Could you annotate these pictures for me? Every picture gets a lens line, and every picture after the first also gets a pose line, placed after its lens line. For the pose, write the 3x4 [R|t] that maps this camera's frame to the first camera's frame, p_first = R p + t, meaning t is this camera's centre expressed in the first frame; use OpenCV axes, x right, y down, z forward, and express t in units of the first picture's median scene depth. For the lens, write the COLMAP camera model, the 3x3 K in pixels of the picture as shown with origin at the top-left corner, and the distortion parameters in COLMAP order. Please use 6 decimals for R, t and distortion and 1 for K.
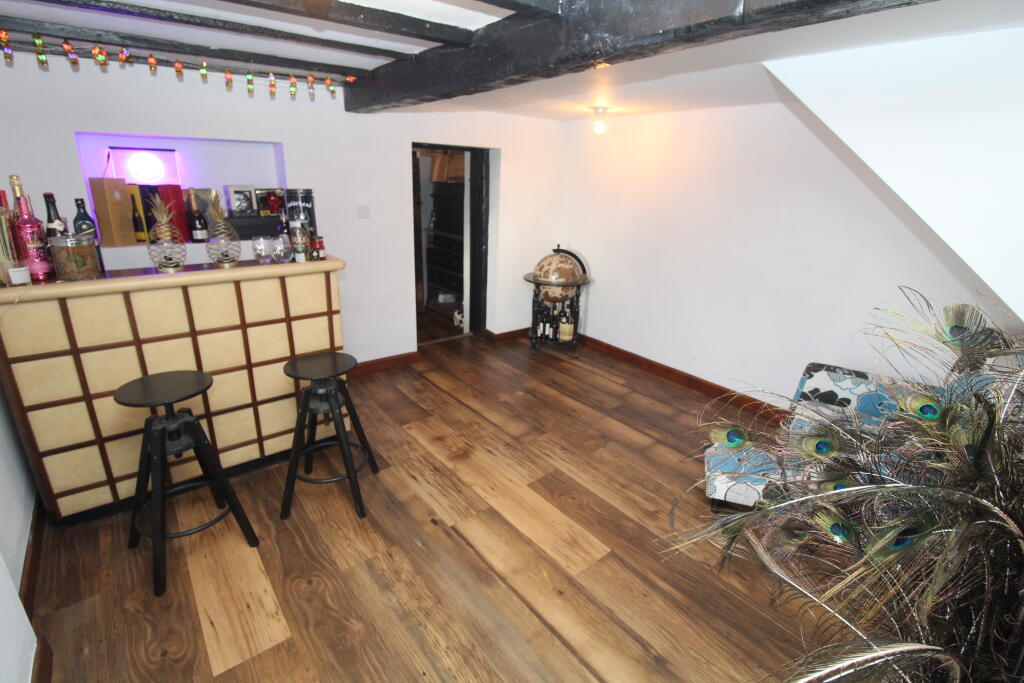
lens RADIAL K [[480.0, 0, 511.7], [0, 480.0, 336.7], [0, 0, 1]] dist [-0.013572, -0.001722]
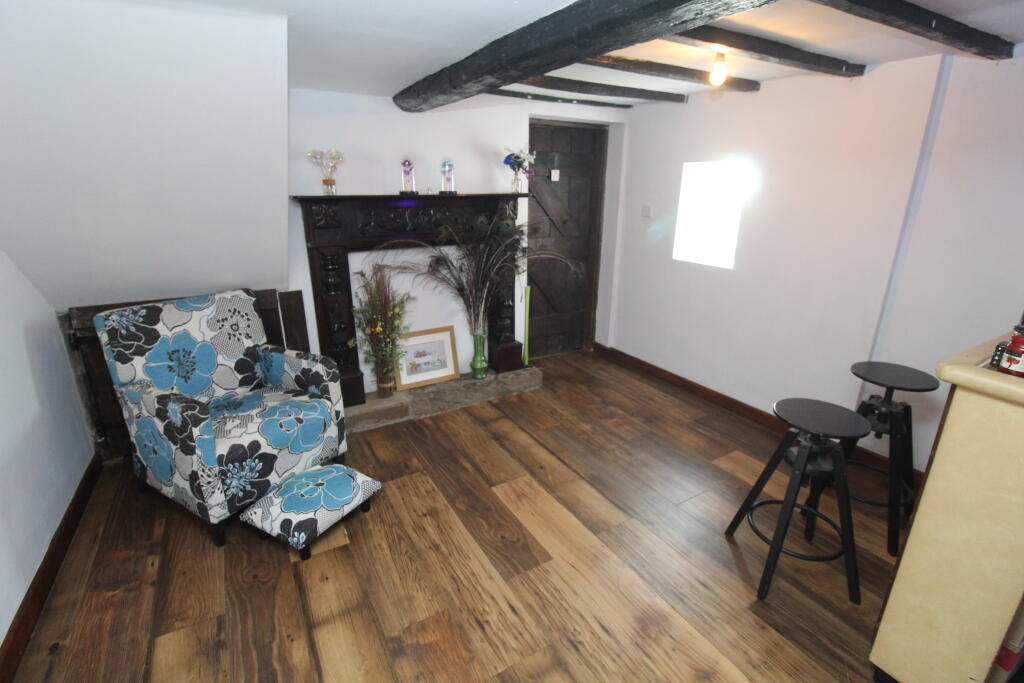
lens RADIAL K [[480.0, 0, 511.5], [0, 480.0, 341.2], [0, 0, 1]] dist [-0.013572, -0.001722]
pose [[-0.988068, -0.068648, 0.137875, 0.017323], [0.028885, 0.796705, 0.603678, -0.557120], [-0.151287, 0.600457, -0.785216, 1.682555]]
